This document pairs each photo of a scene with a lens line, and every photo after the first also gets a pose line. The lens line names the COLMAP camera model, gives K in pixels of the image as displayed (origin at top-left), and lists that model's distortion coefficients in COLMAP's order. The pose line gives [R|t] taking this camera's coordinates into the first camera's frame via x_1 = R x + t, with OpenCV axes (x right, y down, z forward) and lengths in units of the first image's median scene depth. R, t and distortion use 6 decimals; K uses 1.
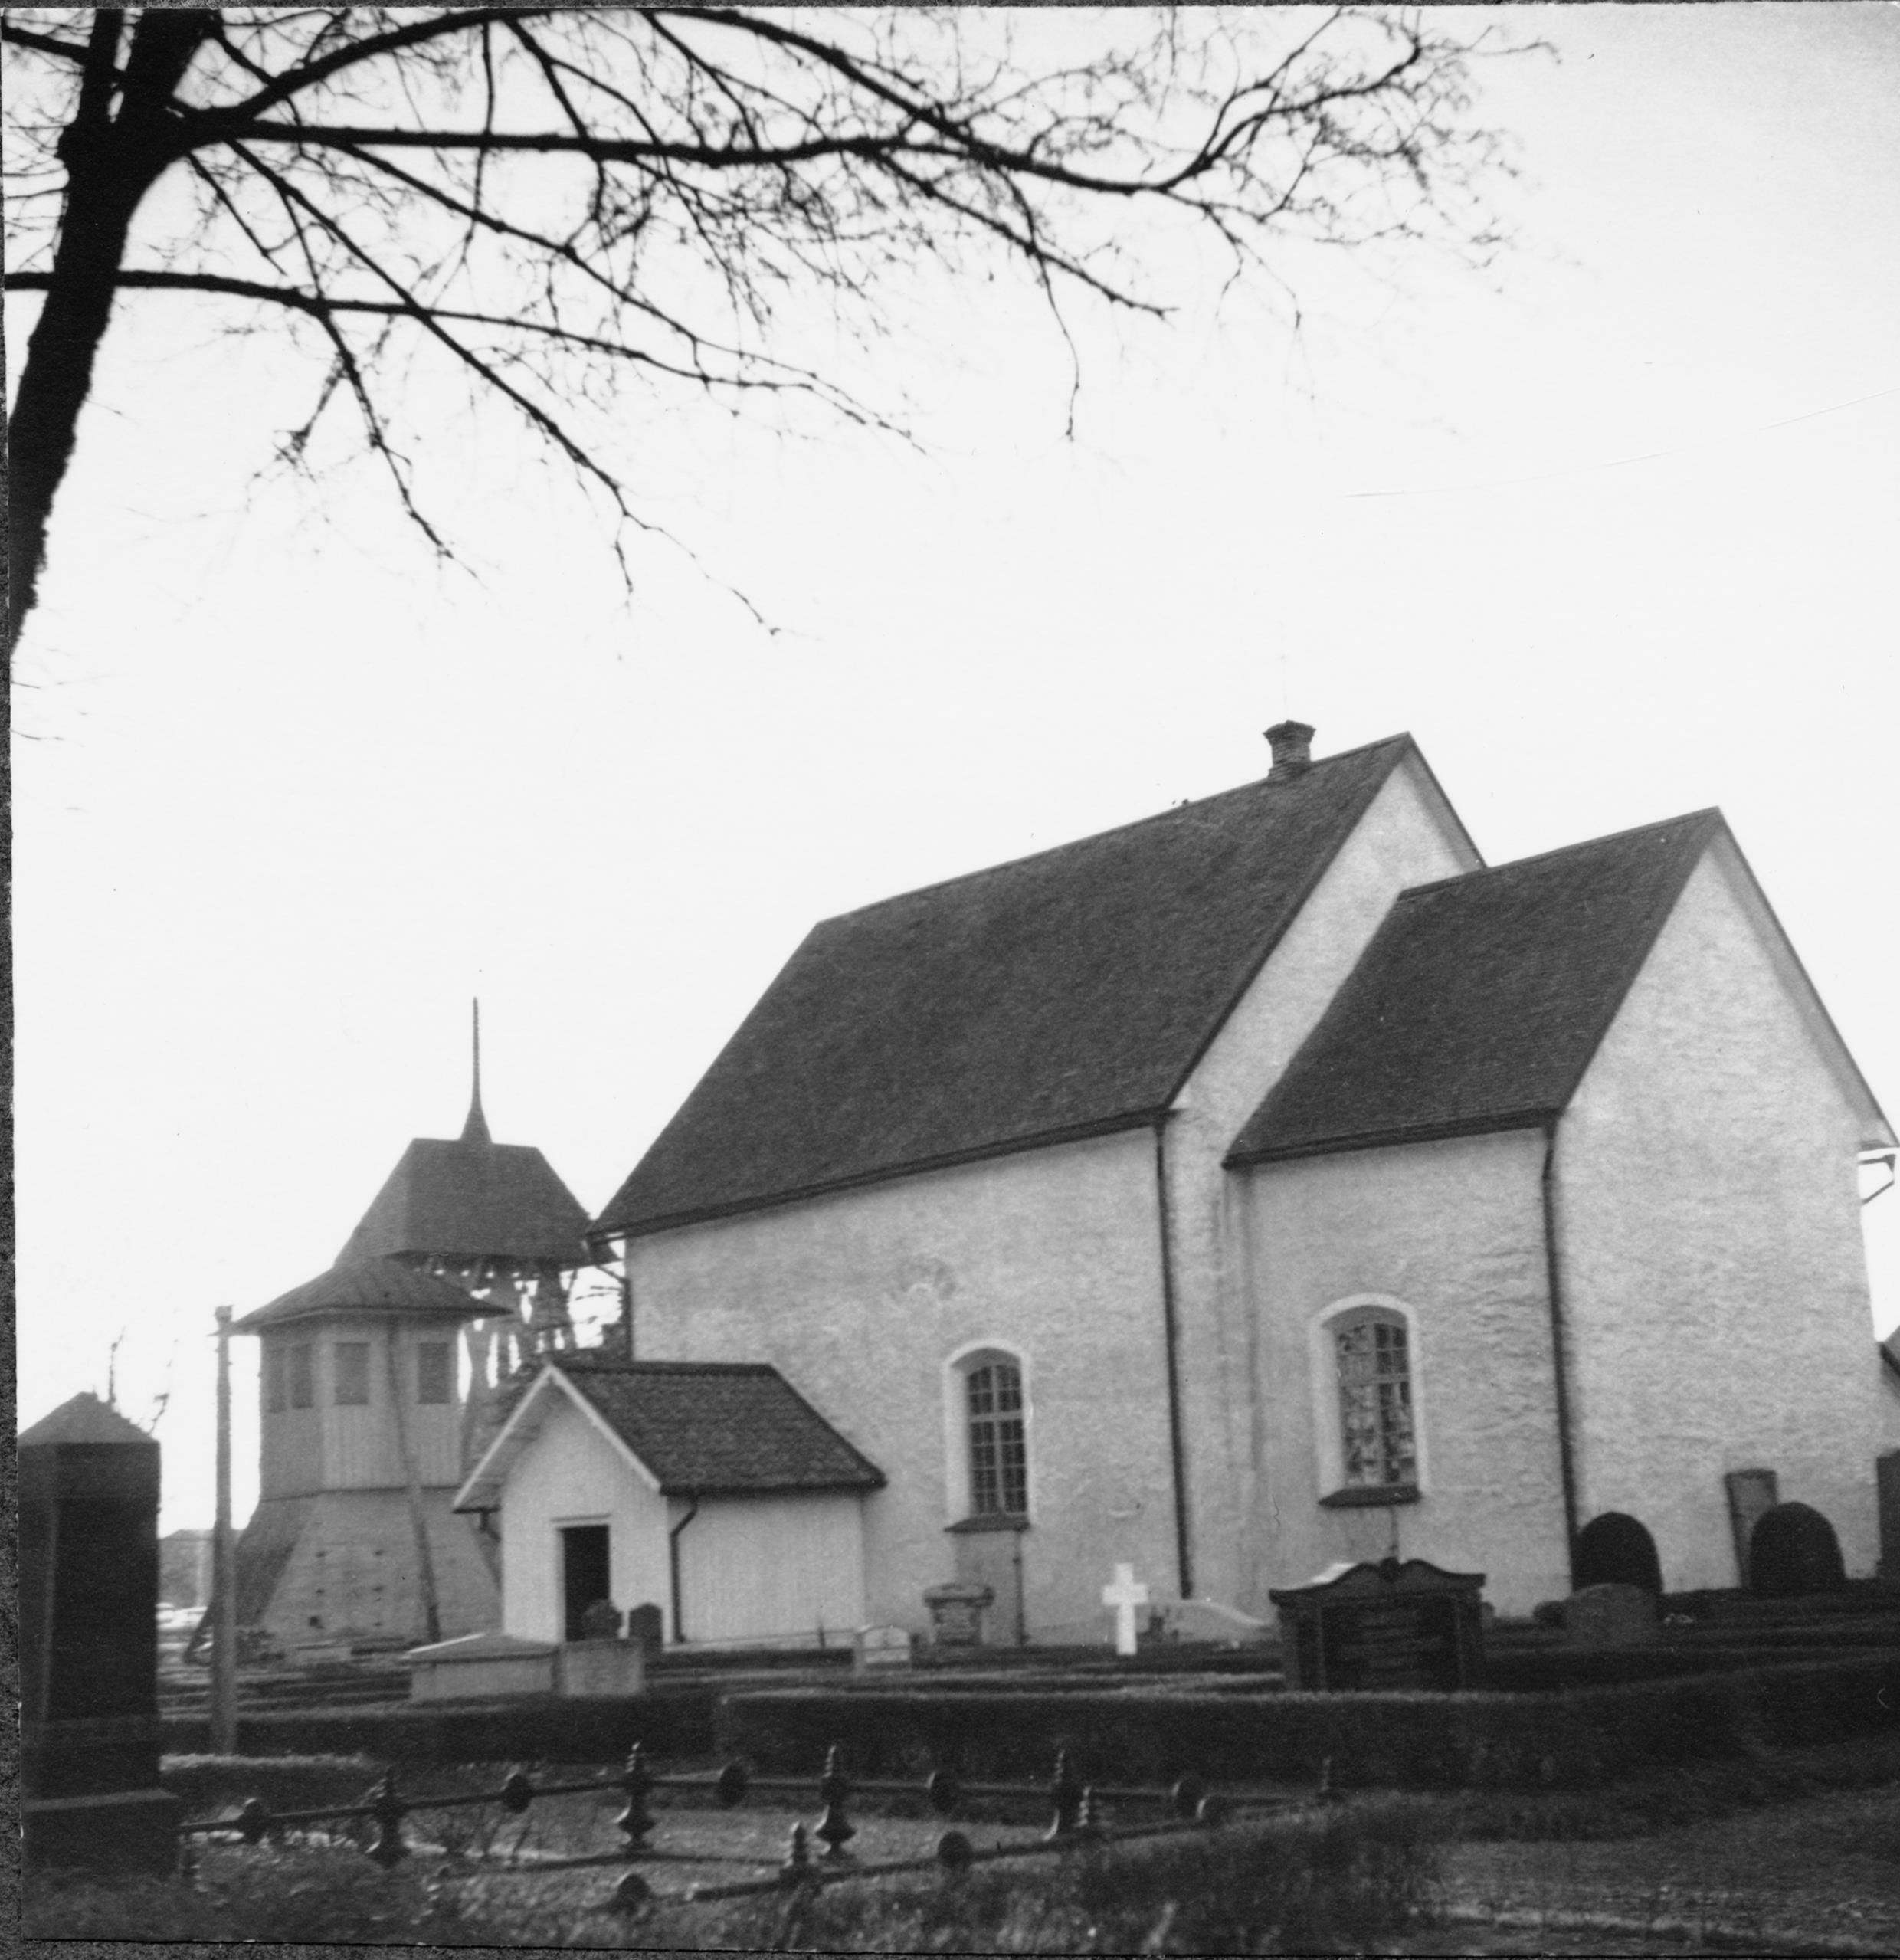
lens RADIAL K [[2938.2, 0, 950.0], [0, 2938.2, 980.0], [0, 0, 1]] dist [-0.013778, -0.064127]
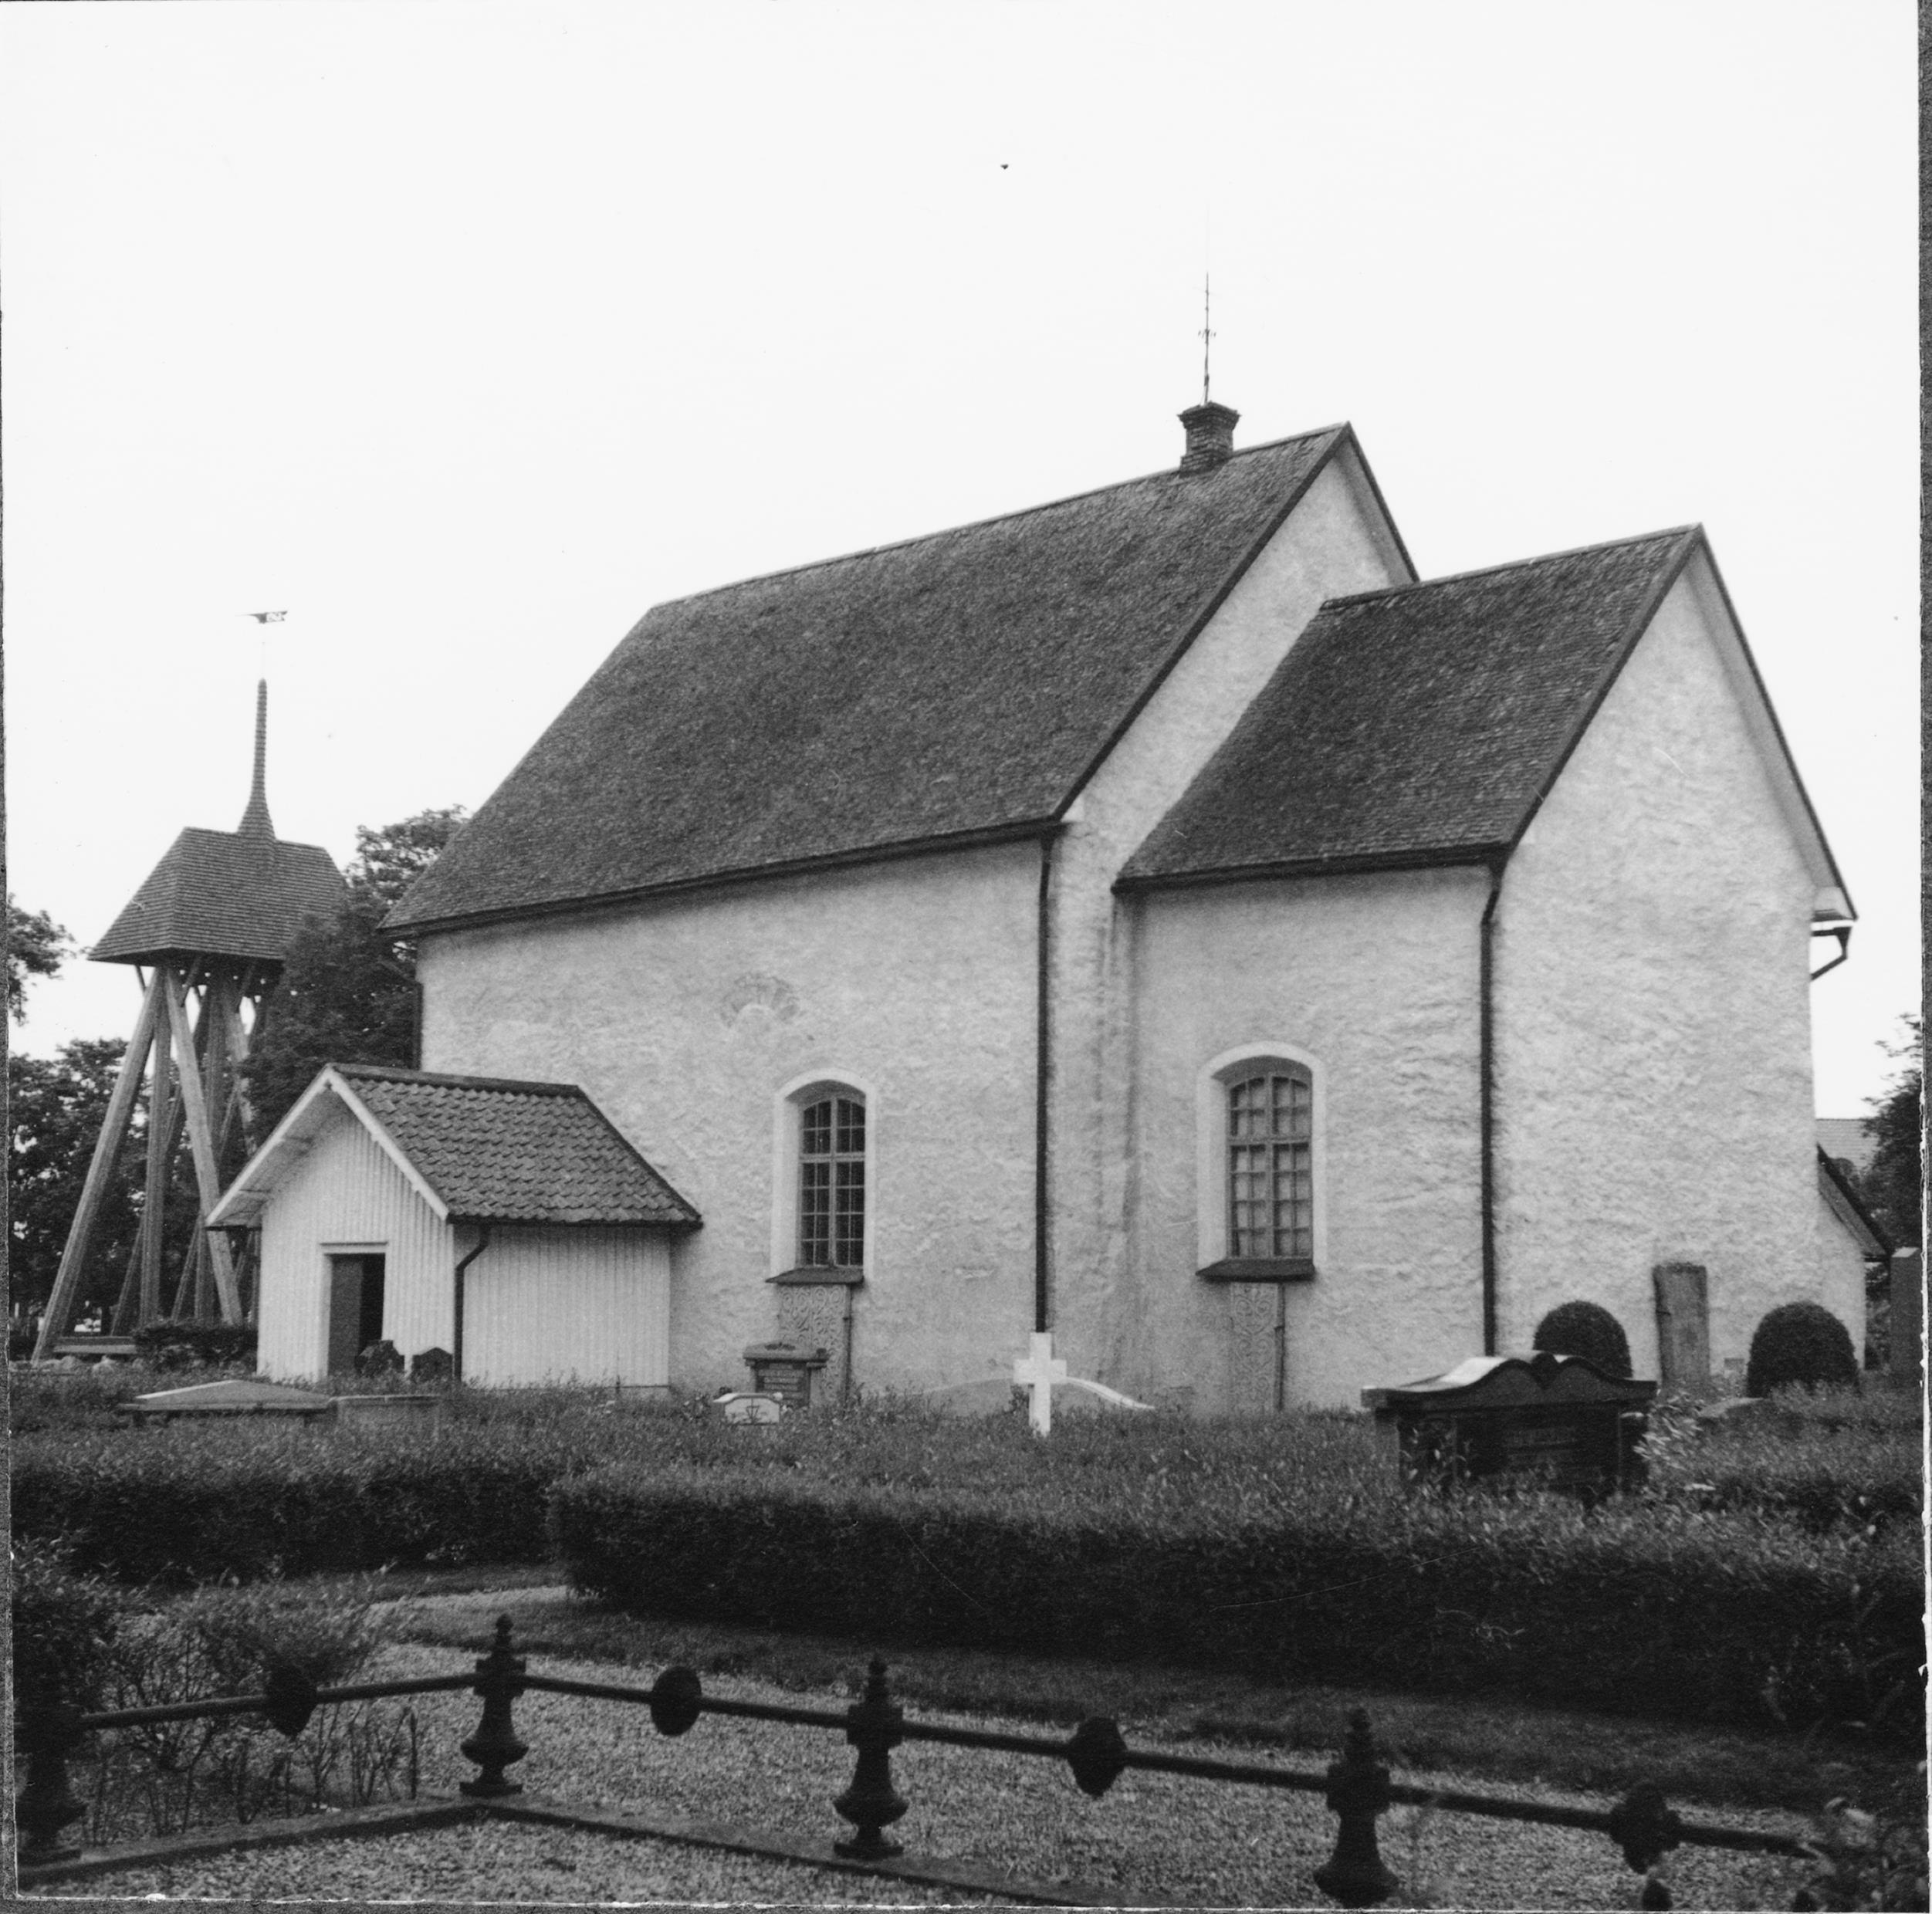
lens RADIAL K [[2877.9, 0, 966.4], [0, 2877.9, 857.5], [0, 0, 1]] dist [-0.025203, -0.077326]
pose [[0.994192, 0.066757, 0.084409, -0.024801], [-0.069752, 0.997017, 0.033032, 0.027786], [-0.081952, -0.038728, 0.995884, 0.139602]]
